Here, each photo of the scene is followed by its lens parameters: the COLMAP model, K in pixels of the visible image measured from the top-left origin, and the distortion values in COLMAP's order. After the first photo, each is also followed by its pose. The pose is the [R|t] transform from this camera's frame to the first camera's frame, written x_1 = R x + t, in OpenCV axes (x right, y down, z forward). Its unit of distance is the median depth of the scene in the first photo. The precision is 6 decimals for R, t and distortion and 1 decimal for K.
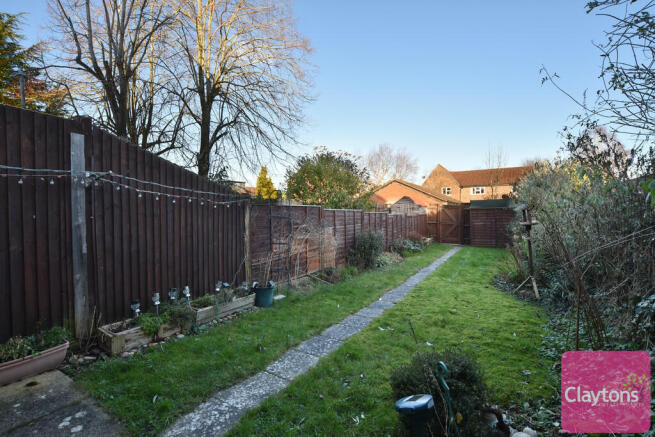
lens RADIAL K [[300.1, 0, 327.5], [0, 300.1, 218.5], [0, 0, 1]] dist [-0.000014, -0.000005]
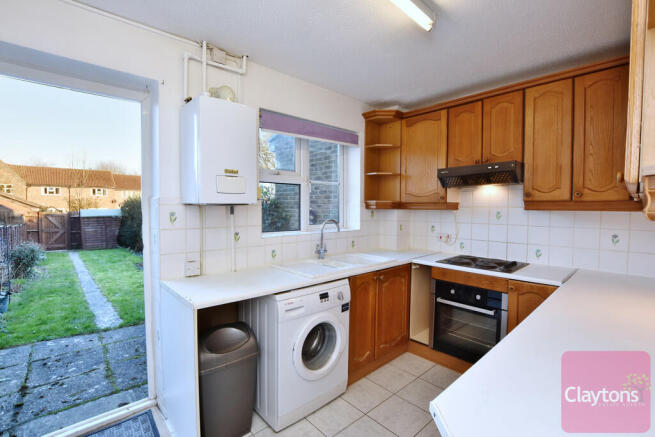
lens RADIAL K [[300.1, 0, 327.5], [0, 300.1, 218.5], [0, 0, 1]] dist [-0.000014, -0.000005]
pose [[0.307570, -0.024608, 0.951207, -0.245208], [0.017192, 0.999646, 0.020302, -0.027239], [-0.951370, 0.010109, 0.307884, -0.176045]]
